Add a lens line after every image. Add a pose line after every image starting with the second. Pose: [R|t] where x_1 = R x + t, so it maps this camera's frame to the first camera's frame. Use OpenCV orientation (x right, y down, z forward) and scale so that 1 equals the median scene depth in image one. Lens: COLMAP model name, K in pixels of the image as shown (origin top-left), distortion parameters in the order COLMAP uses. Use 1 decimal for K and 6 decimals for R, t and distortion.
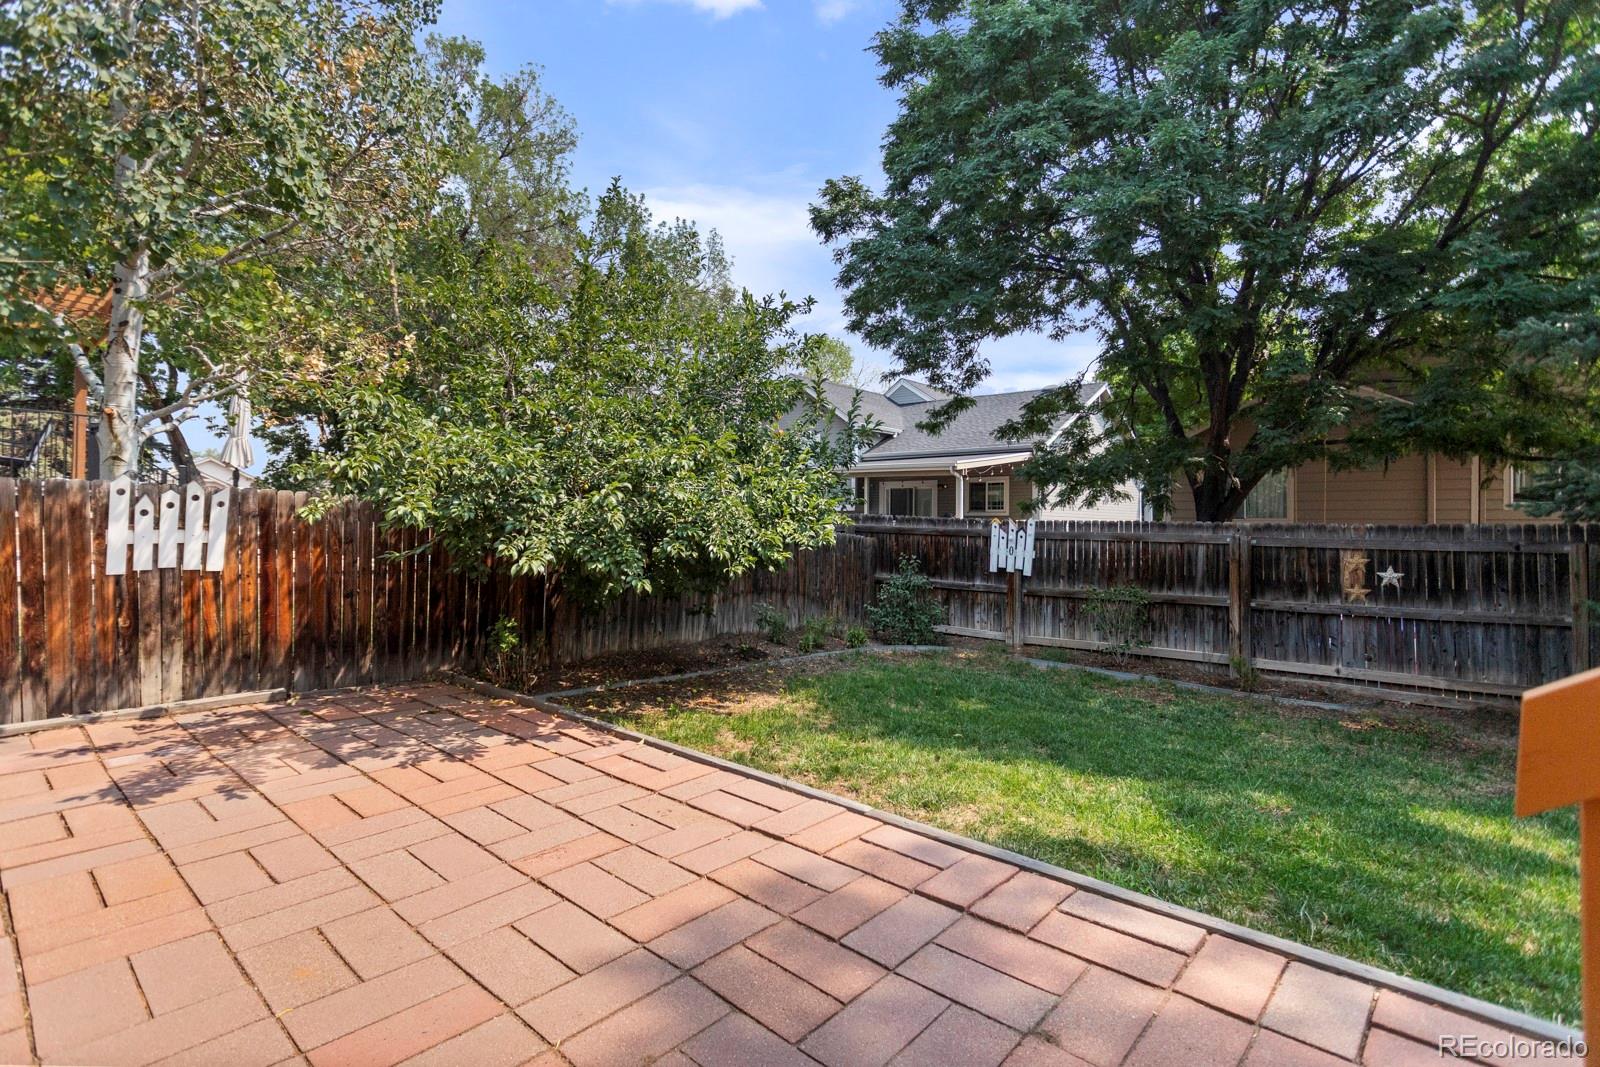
lens RADIAL K [[770.0, 0, 800.0], [0, 770.0, 533.5], [0, 0, 1]] dist [0.001464, 0.000149]
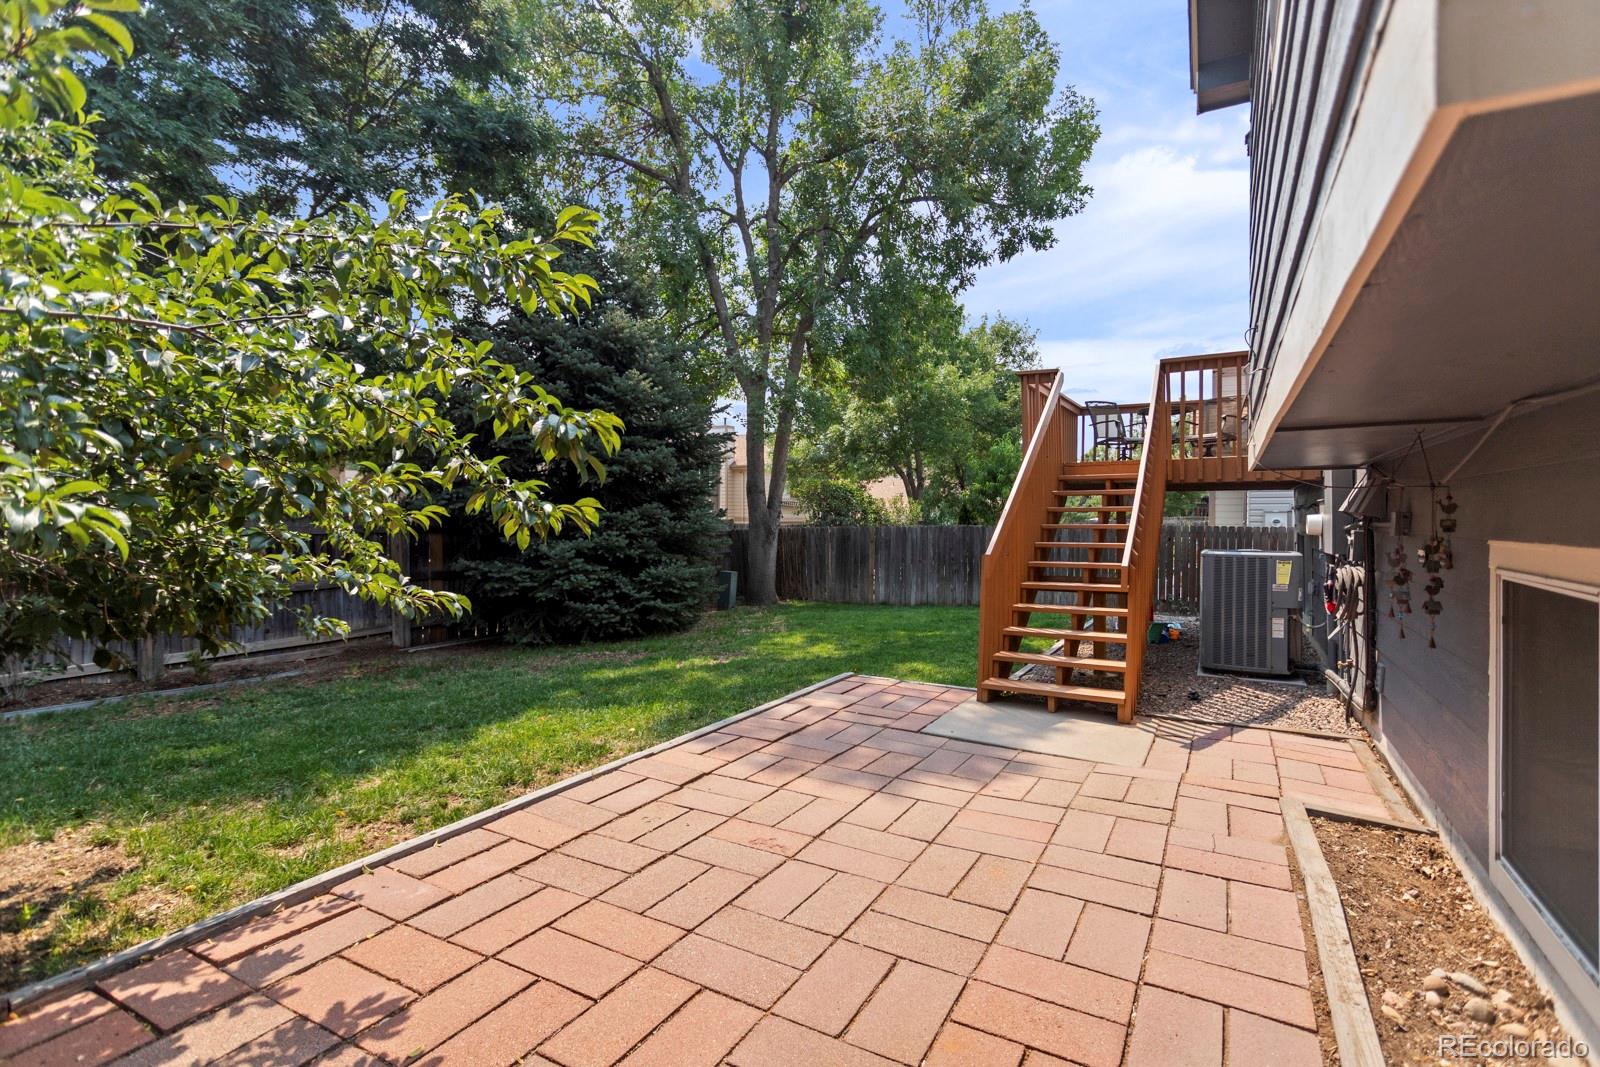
lens RADIAL K [[770.0, 0, 800.0], [0, 770.0, 533.5], [0, 0, 1]] dist [0.001464, 0.000149]
pose [[-0.217659, -0.030310, 0.975554, -1.338536], [0.003362, 0.999488, 0.031804, -0.038007], [-0.976019, 0.010202, -0.217446, 1.175102]]
